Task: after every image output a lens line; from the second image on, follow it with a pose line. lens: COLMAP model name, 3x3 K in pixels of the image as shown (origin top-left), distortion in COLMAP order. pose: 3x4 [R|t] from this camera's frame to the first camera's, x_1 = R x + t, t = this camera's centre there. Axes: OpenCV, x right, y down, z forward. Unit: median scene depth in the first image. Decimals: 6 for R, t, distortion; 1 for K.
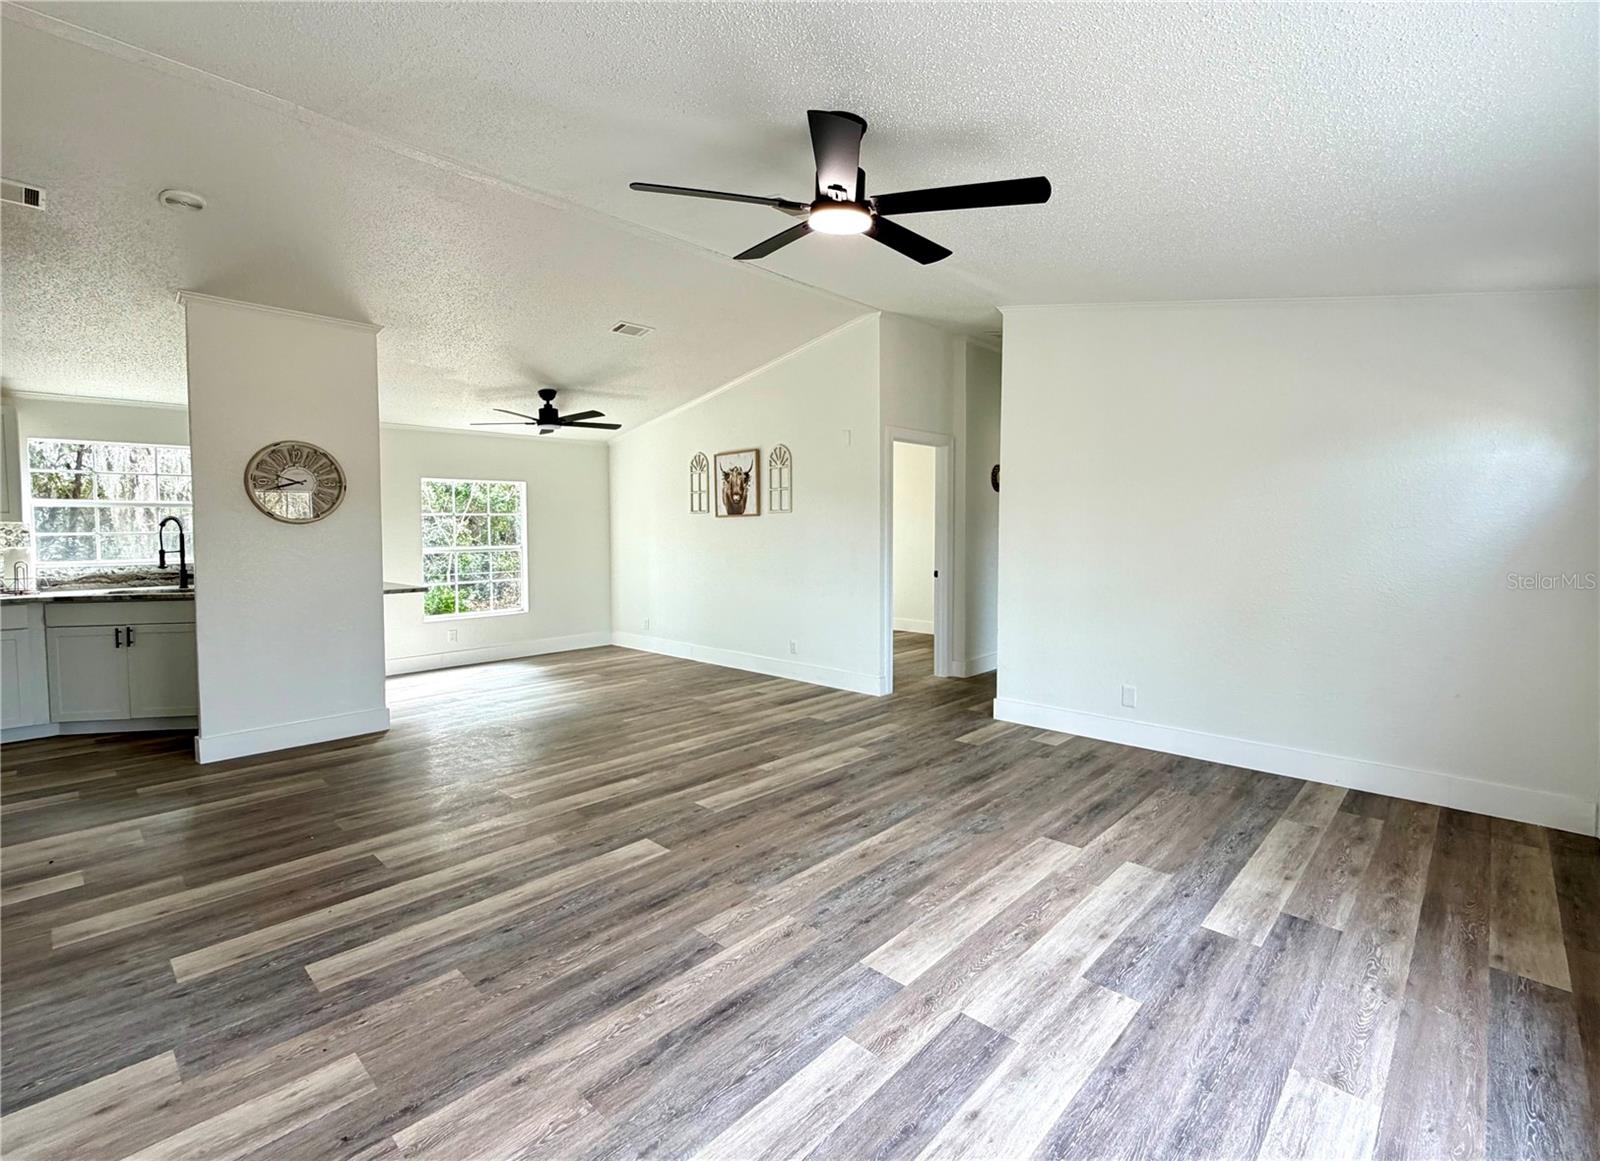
lens RADIAL K [[723.9, 0, 804.2], [0, 723.9, 564.0], [0, 0, 1]] dist [0.001739, 0.000504]
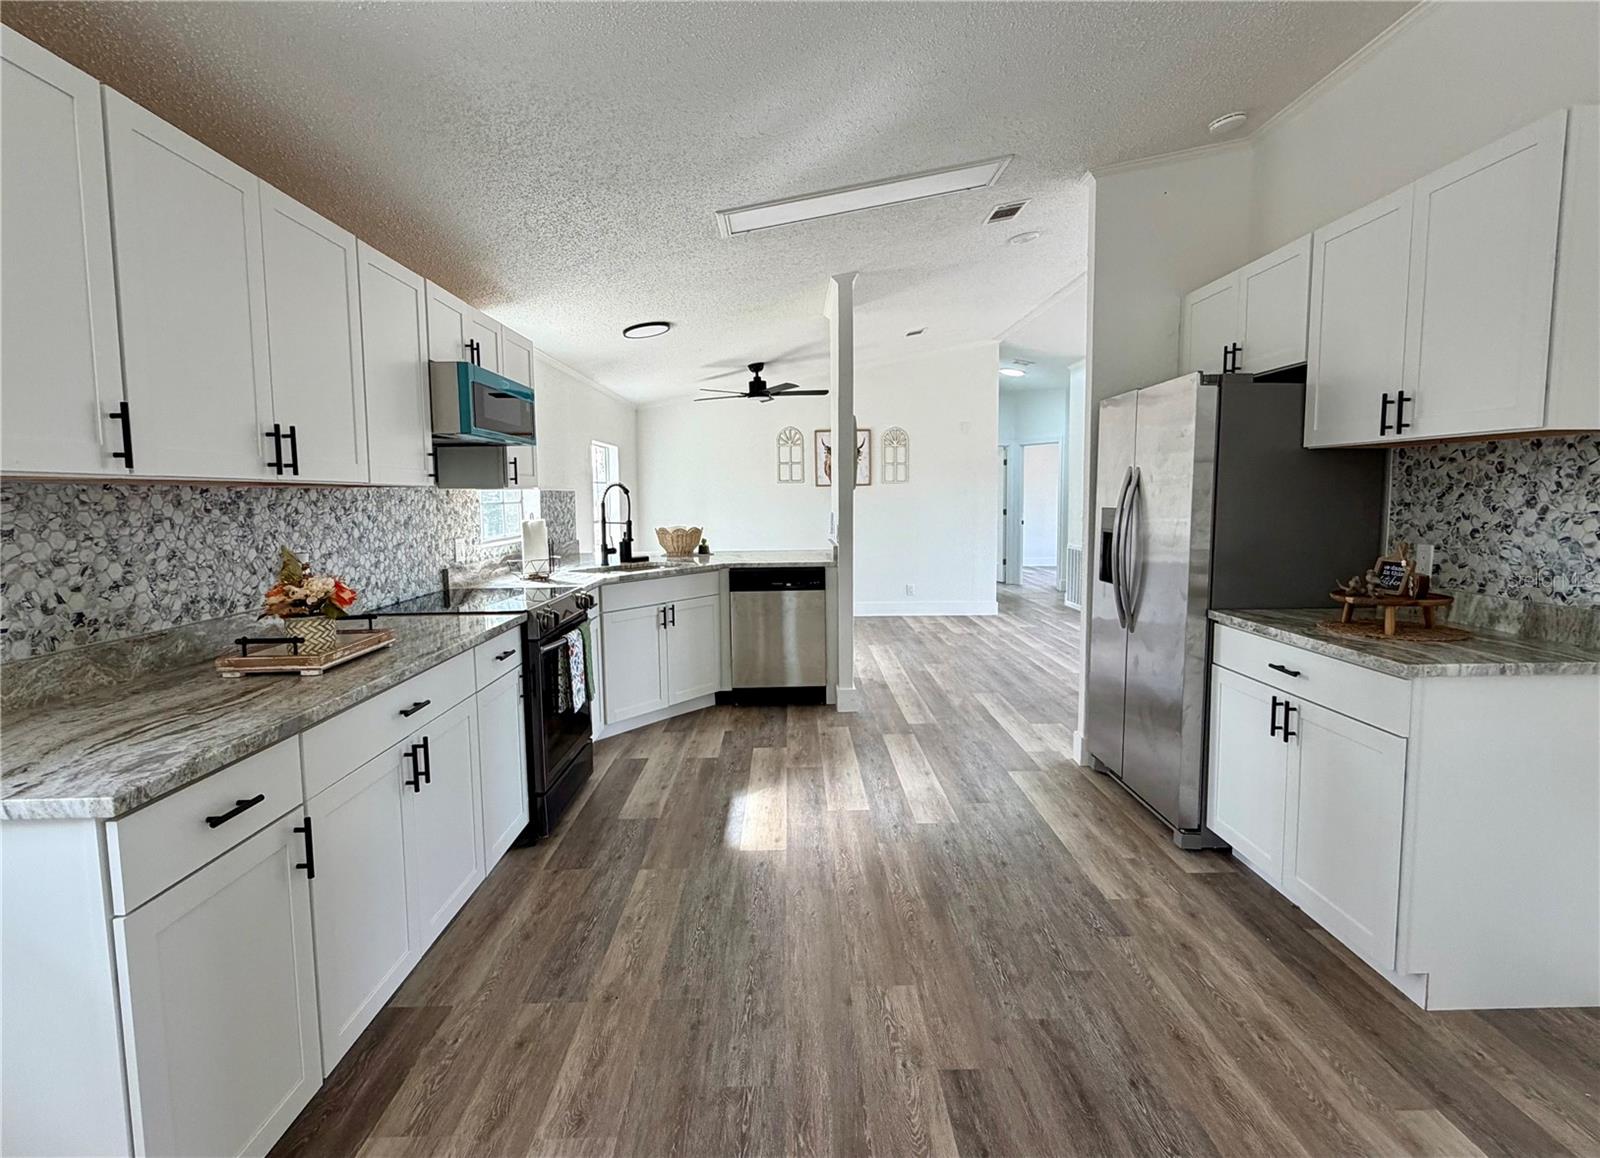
lens RADIAL K [[812.3, 0, 800.0], [0, 812.3, 579.0], [0, 0, 1]] dist [-0.001224, -0.000278]
pose [[0.712485, -0.074891, 0.697679, -1.275894], [0.040563, 0.997021, 0.065599, -0.004782], [-0.700514, -0.018438, 0.713401, 0.129217]]
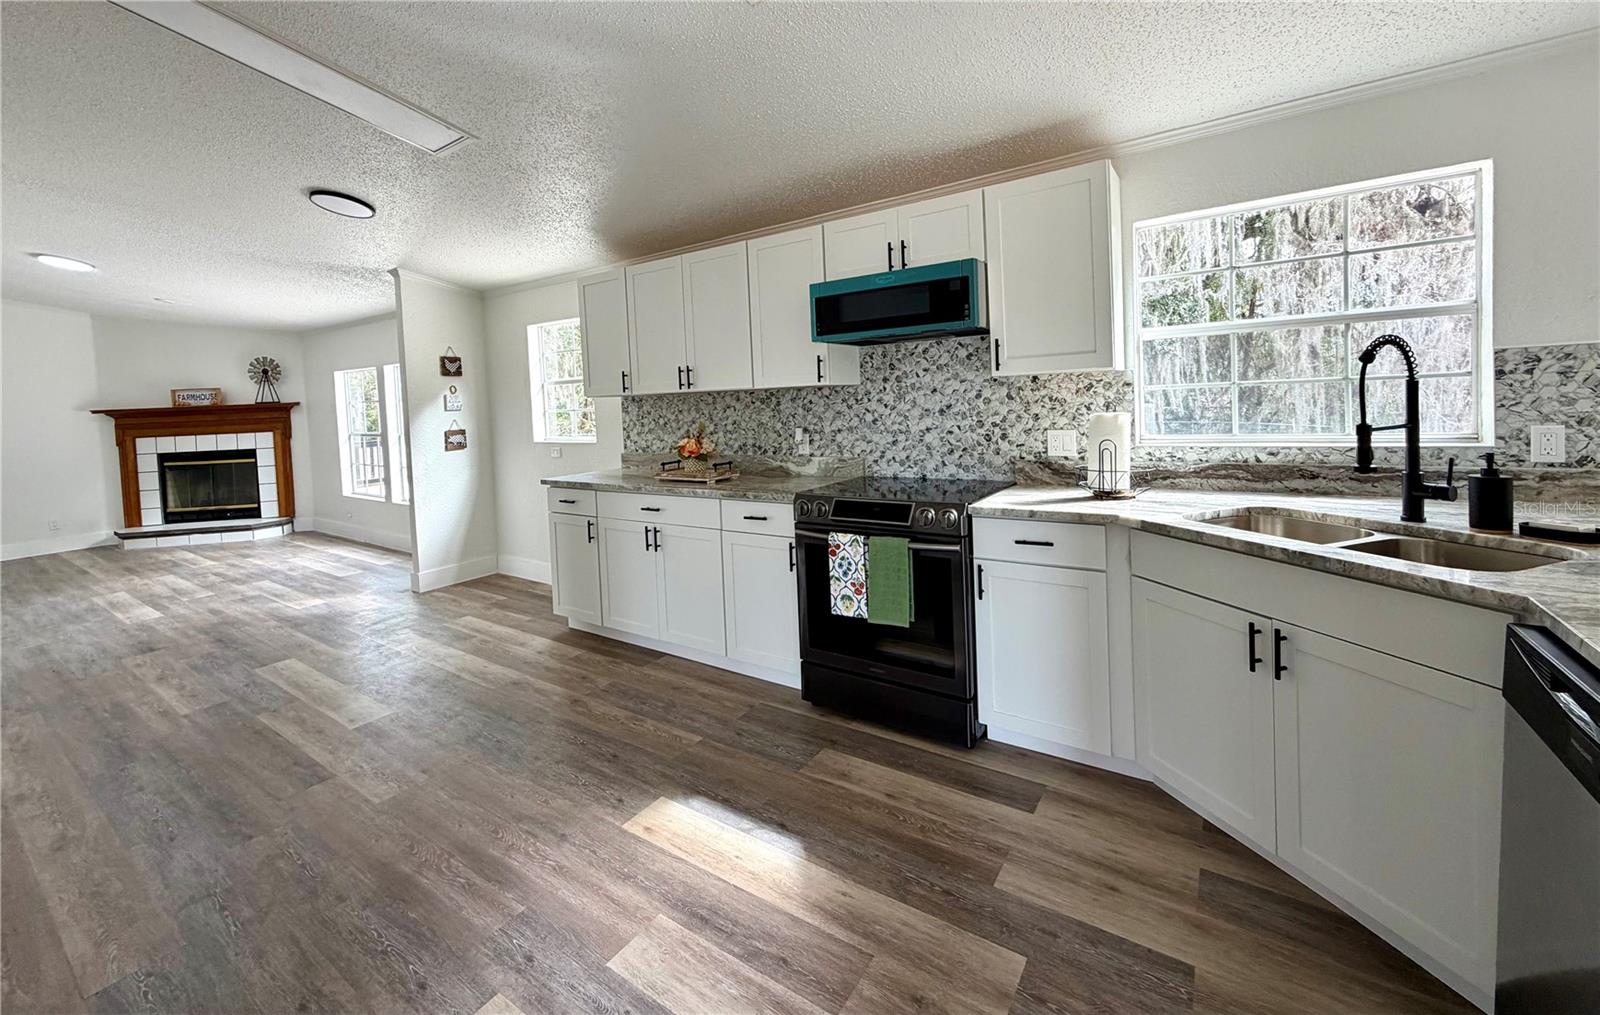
lens RADIAL K [[636.5, 0, 795.6], [0, 636.5, 421.5], [0, 0, 1]] dist [0.000293, -0.000122]
pose [[0.157090, 0.035526, -0.986945, -0.533274], [-0.003525, 0.999367, 0.035412, -0.028682], [0.987578, -0.002084, 0.157116, 0.576403]]
